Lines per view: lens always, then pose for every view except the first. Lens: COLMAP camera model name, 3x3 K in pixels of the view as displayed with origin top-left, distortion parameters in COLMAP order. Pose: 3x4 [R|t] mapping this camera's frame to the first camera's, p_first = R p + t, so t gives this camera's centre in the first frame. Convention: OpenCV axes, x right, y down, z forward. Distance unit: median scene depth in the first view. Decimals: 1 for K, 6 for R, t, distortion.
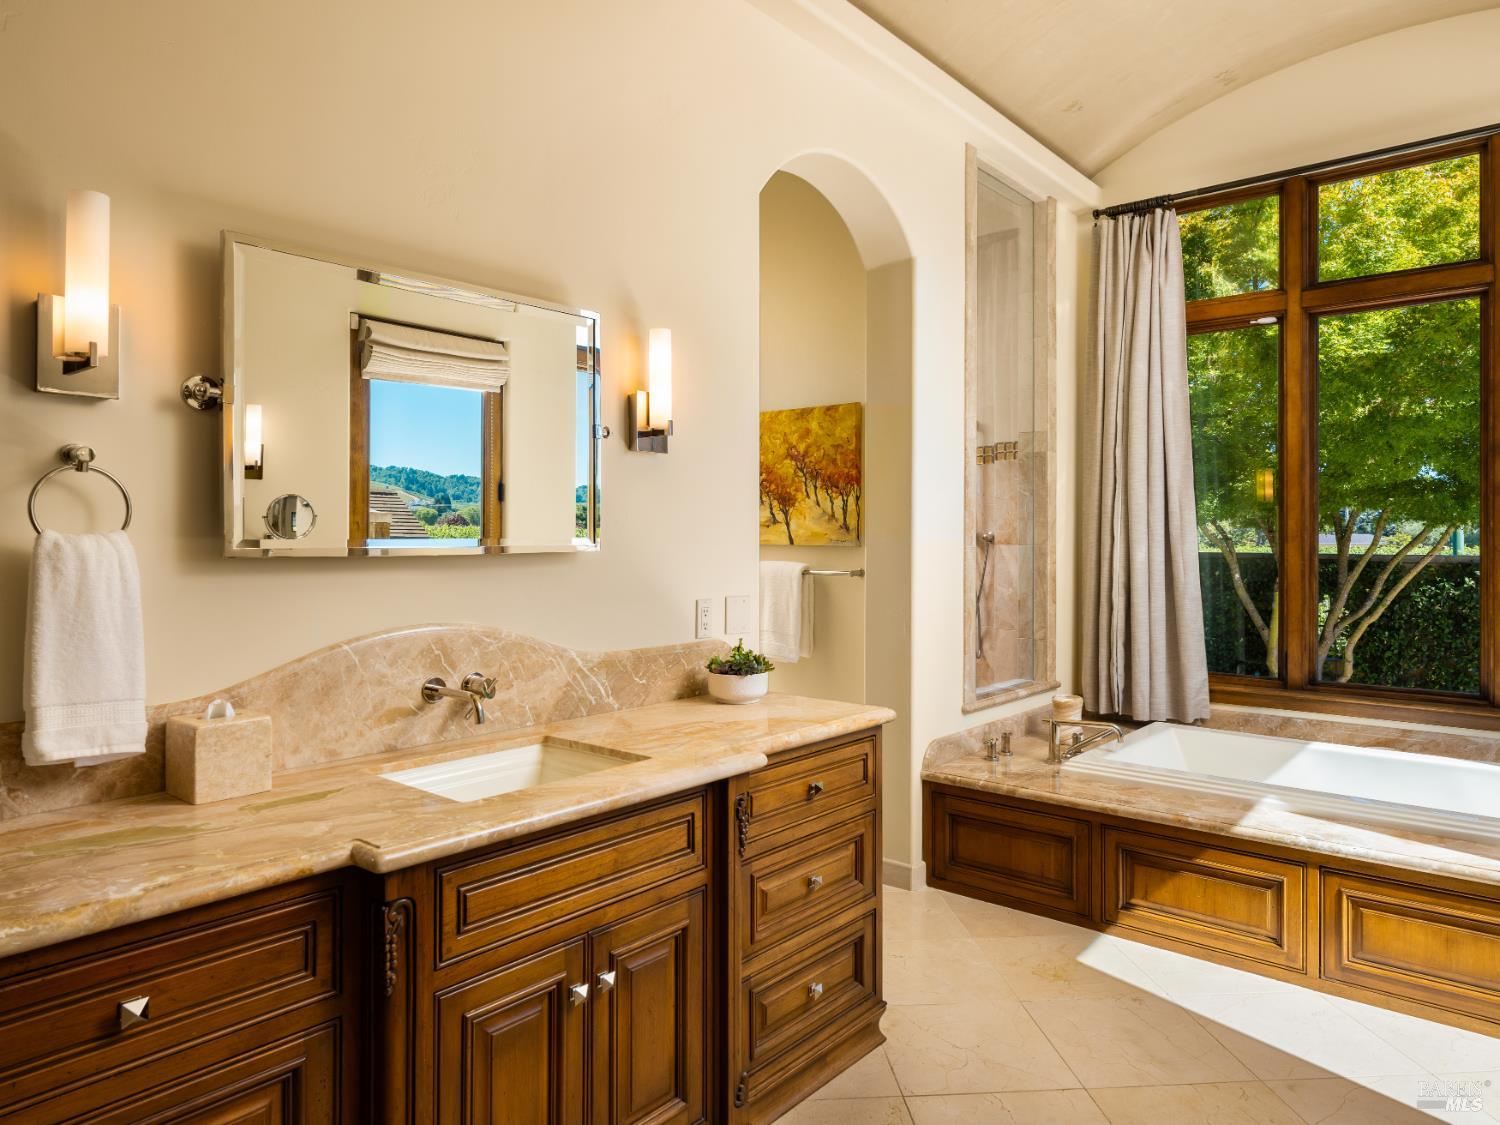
lens RADIAL K [[979.5, 0, 746.5], [0, 979.5, 538.9], [0, 0, 1]] dist [-0.001072, -0.002301]
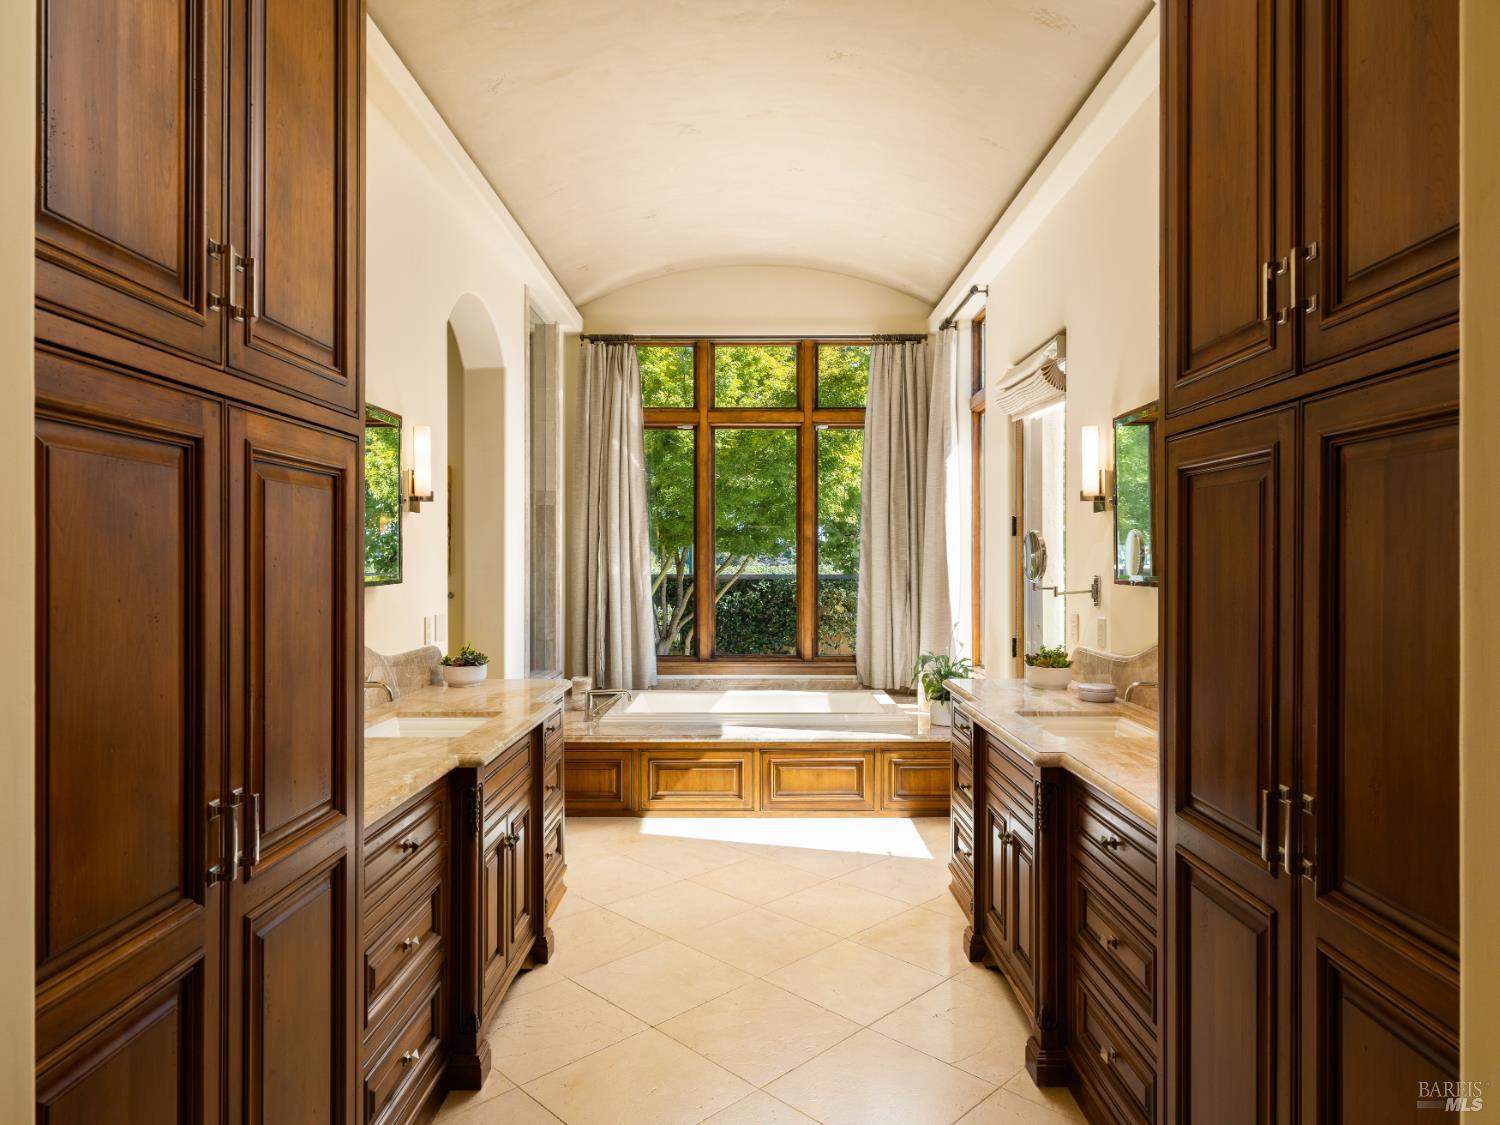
lens RADIAL K [[979.7, 0, 750.0], [0, 979.7, 562.5], [0, 0, 1]] dist [0.000228, -0.000076]
pose [[0.750447, -0.003525, 0.660922, -0.468139], [0.000006, 0.999986, 0.005327, -0.016986], [-0.660931, -0.003994, 0.750436, -0.262683]]
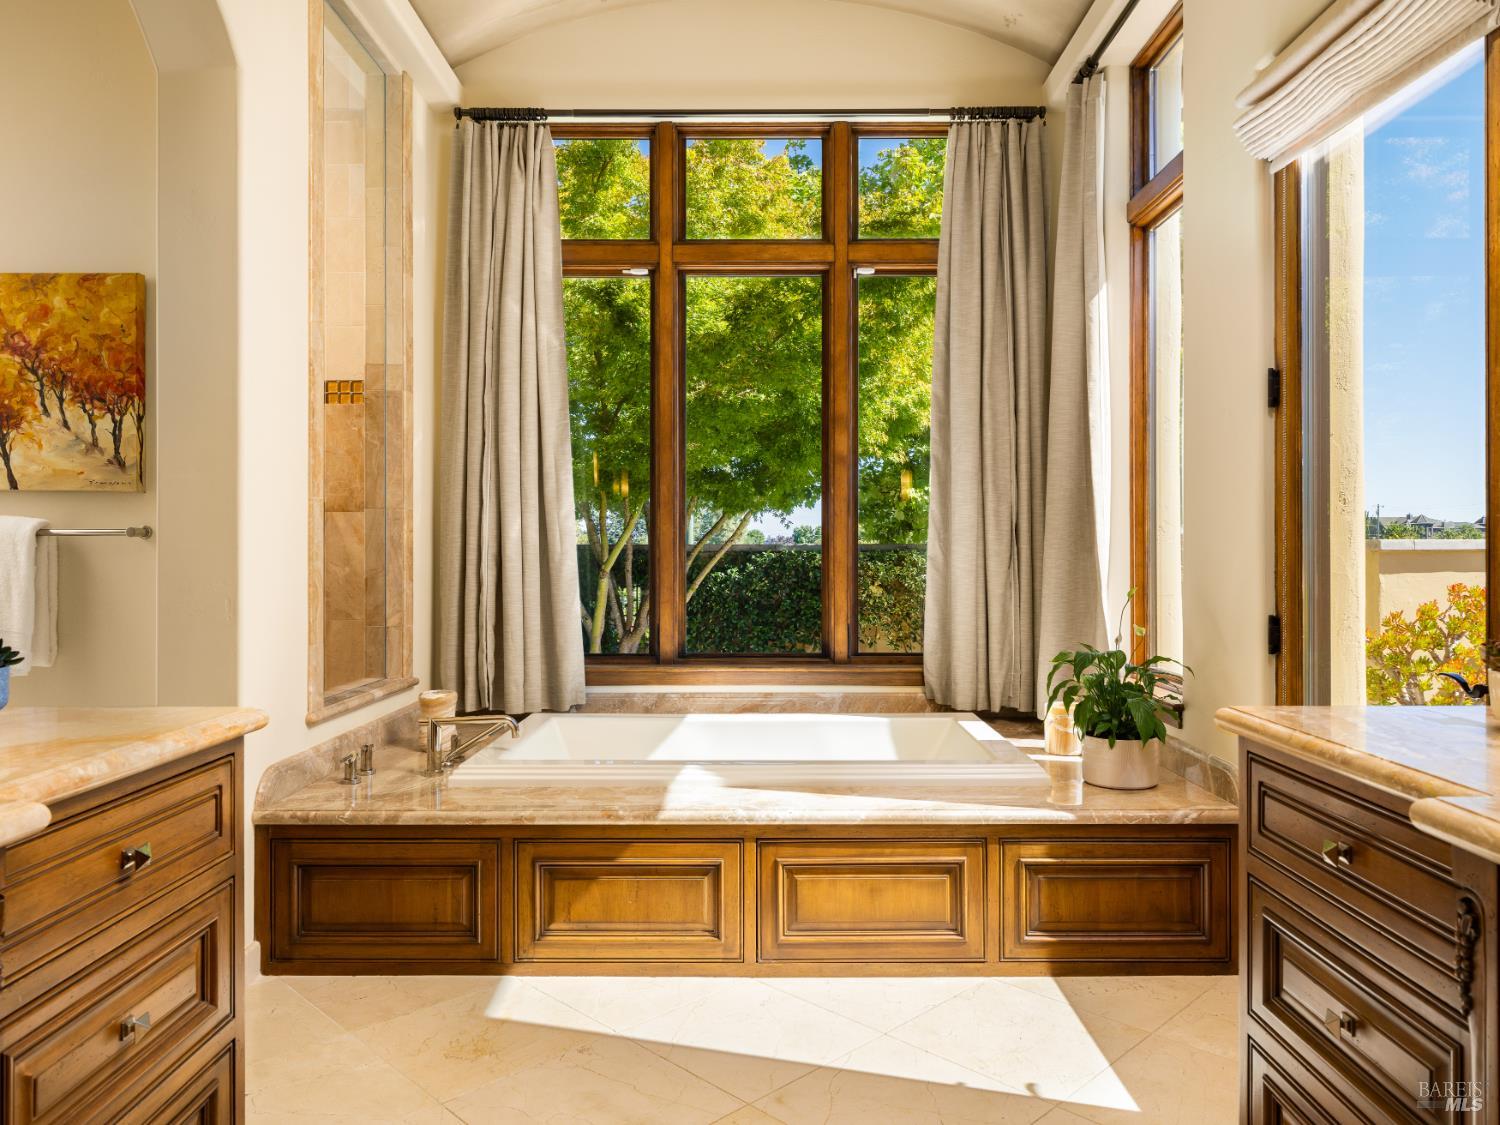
lens RADIAL K [[1015.4, 0, 750.0], [0, 1015.4, 562.5], [0, 0, 1]] dist [0.001989, -0.004065]
pose [[0.756153, -0.003927, 0.654383, -0.025336], [0.000616, 0.999986, 0.005289, 0.054110], [-0.654395, -0.003596, 0.756144, 0.216616]]
